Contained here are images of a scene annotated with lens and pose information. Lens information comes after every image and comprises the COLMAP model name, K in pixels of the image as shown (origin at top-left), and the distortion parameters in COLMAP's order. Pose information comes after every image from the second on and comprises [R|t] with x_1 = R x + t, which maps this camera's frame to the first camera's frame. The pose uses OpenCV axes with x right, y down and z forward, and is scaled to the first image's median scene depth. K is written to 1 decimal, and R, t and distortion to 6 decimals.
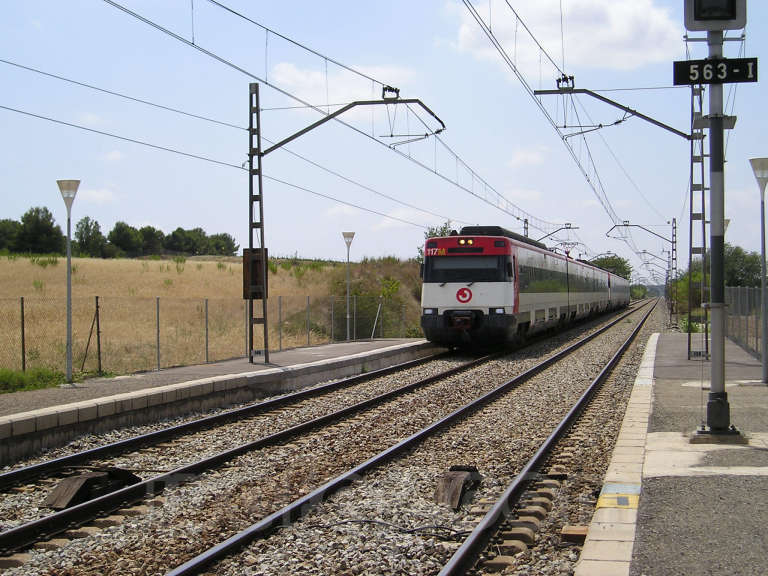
lens RADIAL K [[1165.0, 0, 382.4], [0, 1165.0, 289.5], [0, 0, 1]] dist [-0.122427, 0.000000]
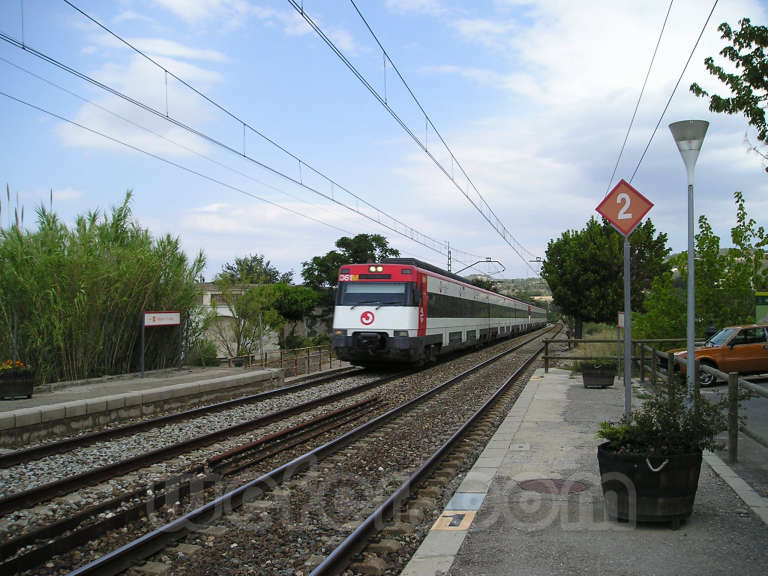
lens RADIAL K [[804.3, 0, 389.7], [0, 804.3, 291.1], [0, 0, 1]] dist [-0.108856, 0.000000]
pose [[0.999487, 0.022766, 0.022519, 0.068579], [-0.022136, 0.999368, -0.027815, 0.000242], [-0.023138, 0.027303, 0.999359, 0.254213]]
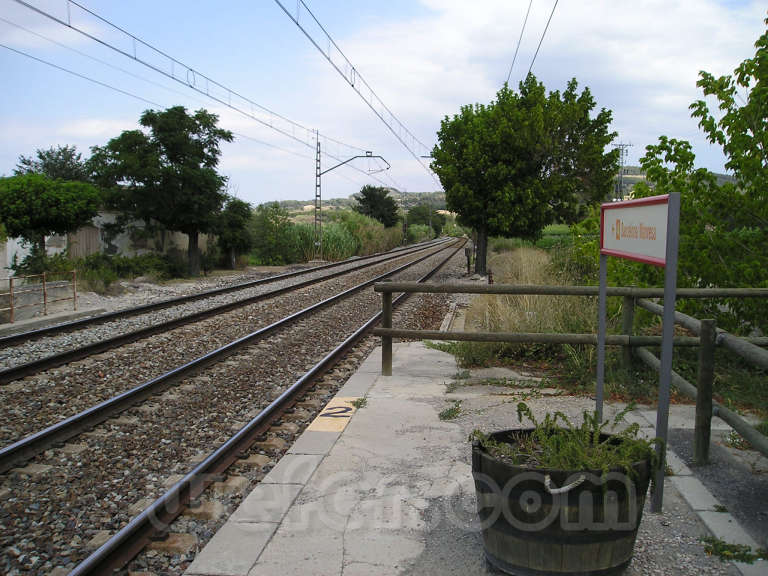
lens RADIAL K [[804.3, 0, 385.3], [0, 804.3, 289.1], [0, 0, 1]] dist [-0.108856, 0.000000]
pose [[0.990417, 0.020499, 0.136577, 0.856496], [-0.030874, 0.996759, 0.074281, 0.021345], [-0.134612, -0.077786, 0.987841, 3.286298]]
